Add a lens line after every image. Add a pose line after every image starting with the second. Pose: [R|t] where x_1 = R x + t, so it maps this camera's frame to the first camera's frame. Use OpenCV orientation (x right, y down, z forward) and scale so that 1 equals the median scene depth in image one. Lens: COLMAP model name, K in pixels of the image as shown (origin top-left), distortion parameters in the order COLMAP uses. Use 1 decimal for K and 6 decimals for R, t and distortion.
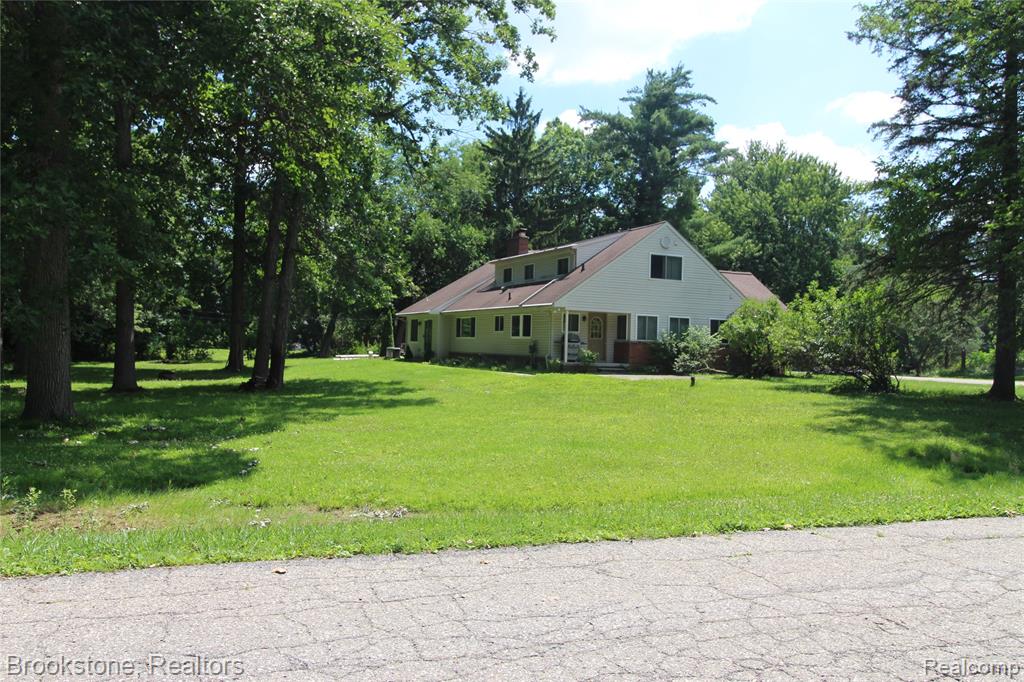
lens RADIAL K [[805.9, 0, 512.0], [0, 805.9, 341.0], [0, 0, 1]] dist [0.005226, 0.005616]
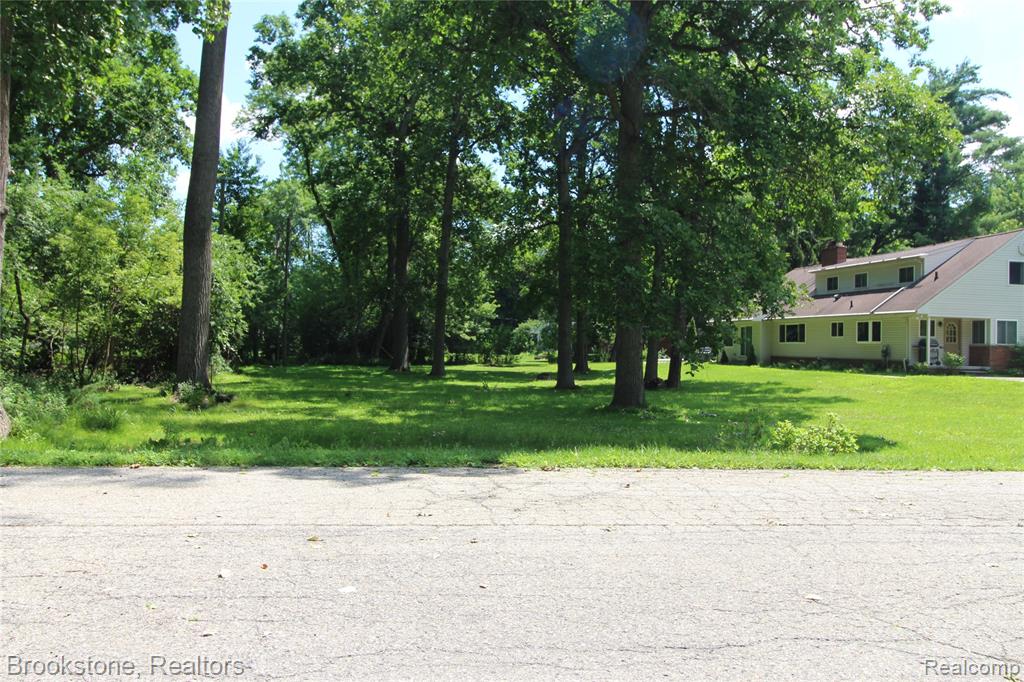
lens RADIAL K [[805.9, 0, 512.0], [0, 805.9, 341.0], [0, 0, 1]] dist [0.005226, 0.005616]
pose [[0.970925, -0.008103, -0.239247, -0.196390], [0.006703, 0.999955, -0.006664, -0.002194], [0.239290, 0.004866, 0.970936, -0.163012]]
